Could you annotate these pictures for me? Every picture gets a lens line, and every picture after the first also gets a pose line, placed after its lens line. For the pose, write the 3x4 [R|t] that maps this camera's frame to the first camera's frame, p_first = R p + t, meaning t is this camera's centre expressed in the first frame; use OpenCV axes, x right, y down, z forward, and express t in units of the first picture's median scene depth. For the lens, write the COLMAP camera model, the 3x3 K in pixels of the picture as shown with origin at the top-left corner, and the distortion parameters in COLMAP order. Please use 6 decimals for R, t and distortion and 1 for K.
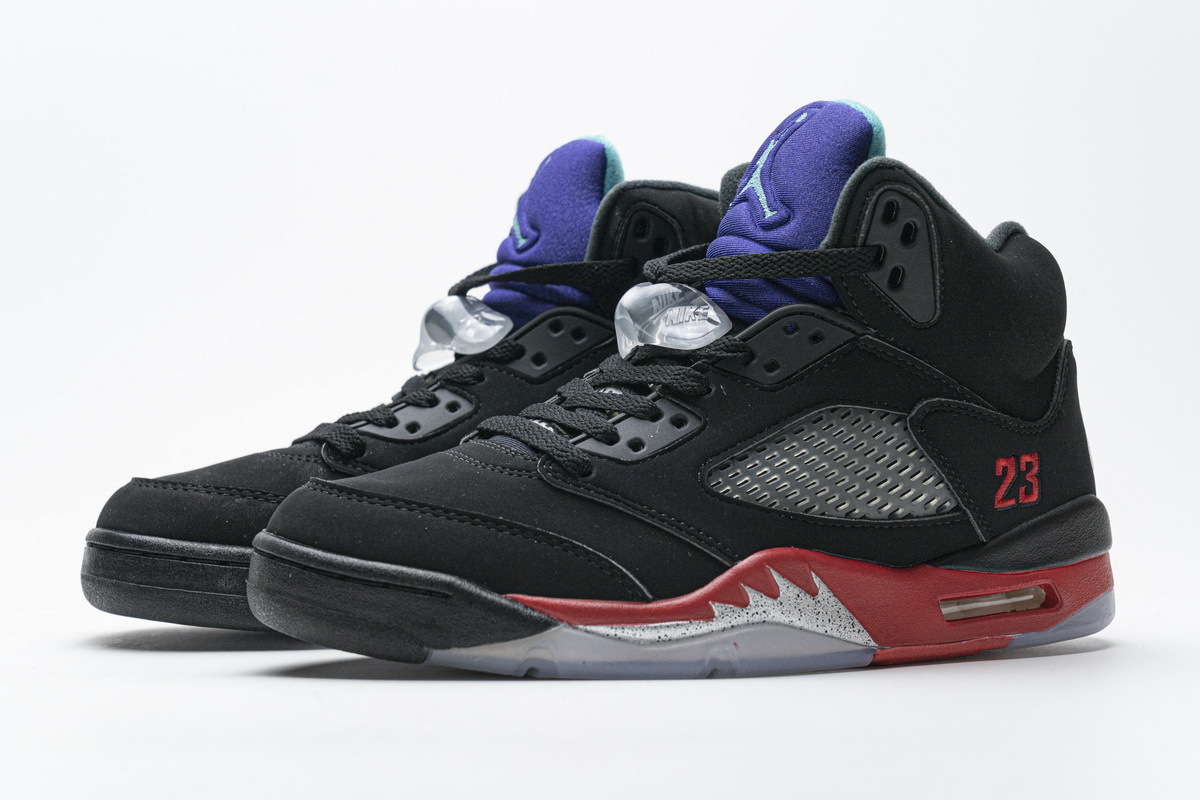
lens RADIAL K [[2390.4, 0, 600.0], [0, 2390.4, 400.0], [0, 0, 1]] dist [-0.008355, -0.069859]
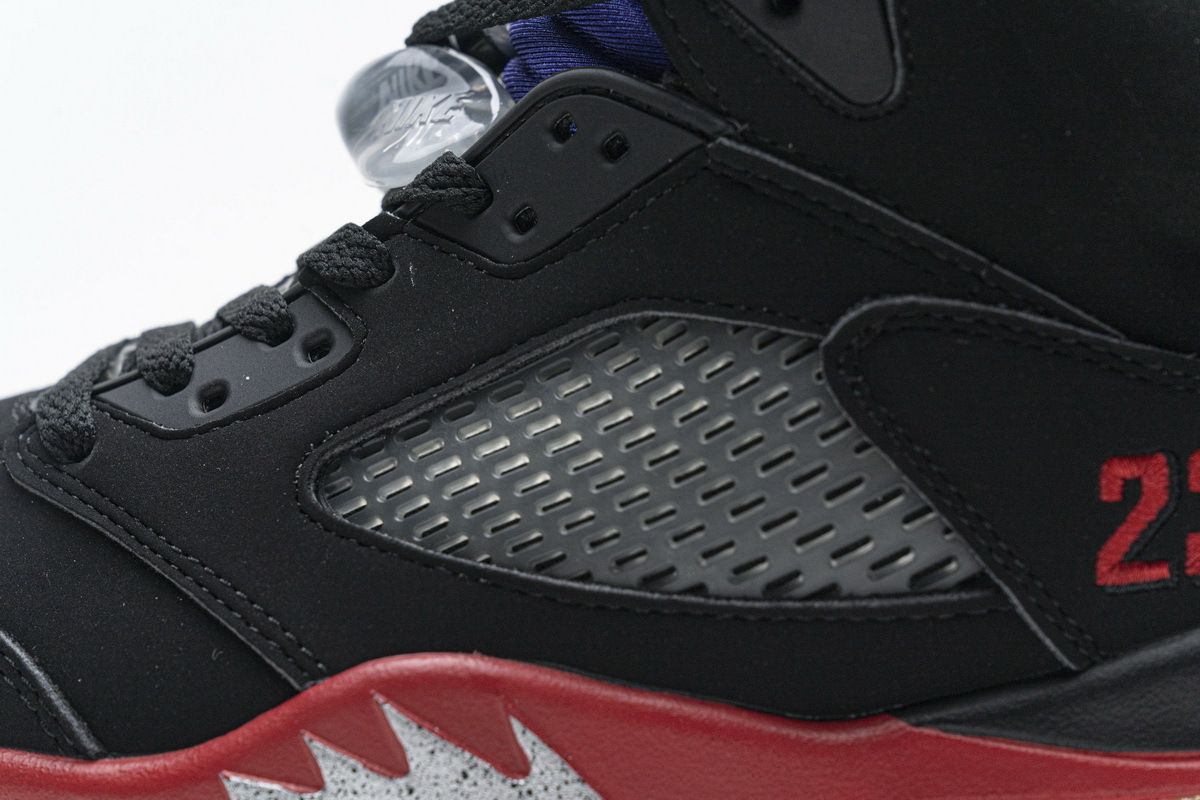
lens RADIAL K [[2390.4, 0, 600.0], [0, 2390.4, 400.0], [0, 0, 1]] dist [-0.008355, -0.069859]
pose [[0.861349, 0.023282, -0.507481, 0.304174], [-0.018092, 0.999721, 0.015157, 0.011409], [0.507692, -0.003874, 0.861530, 0.653912]]
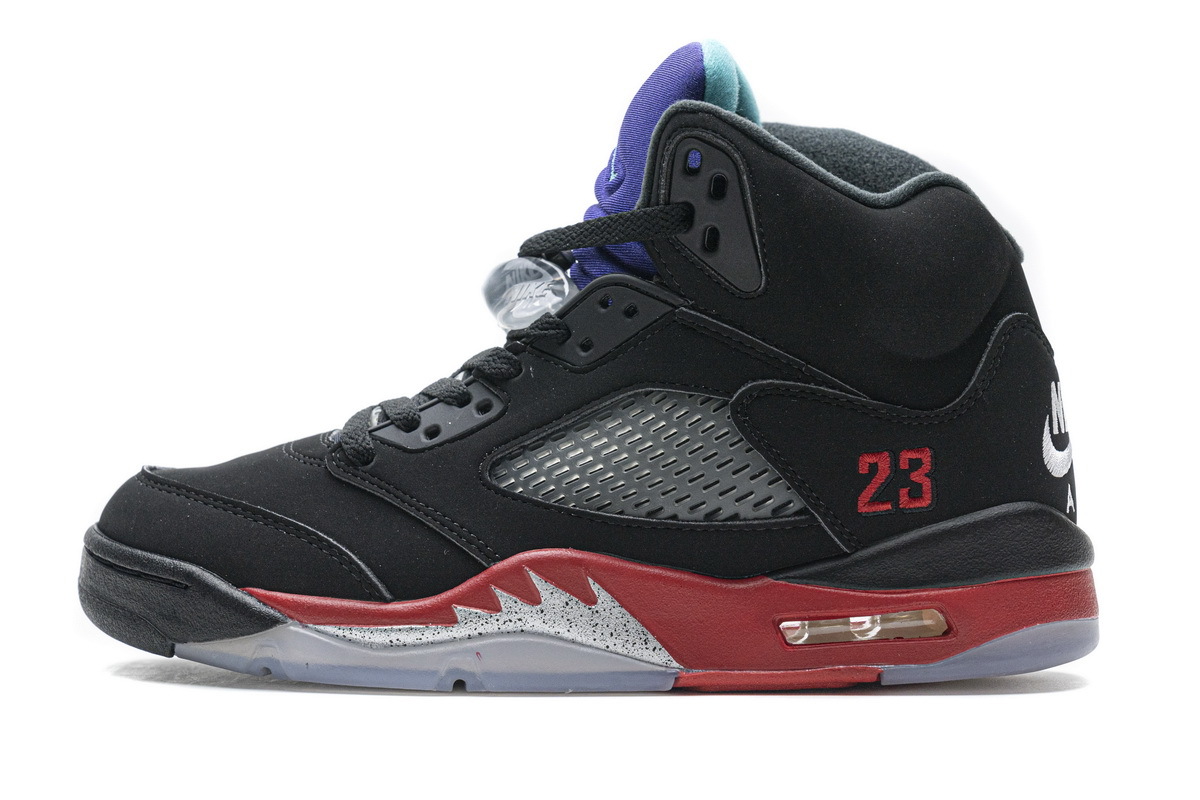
lens RADIAL K [[2390.4, 0, 600.0], [0, 2390.4, 400.0], [0, 0, 1]] dist [-0.008355, -0.069859]
pose [[0.880604, -0.004637, -0.473831, 0.503404], [-0.008064, 0.999661, -0.024770, 0.028545], [0.473785, 0.025634, 0.880267, 0.229625]]
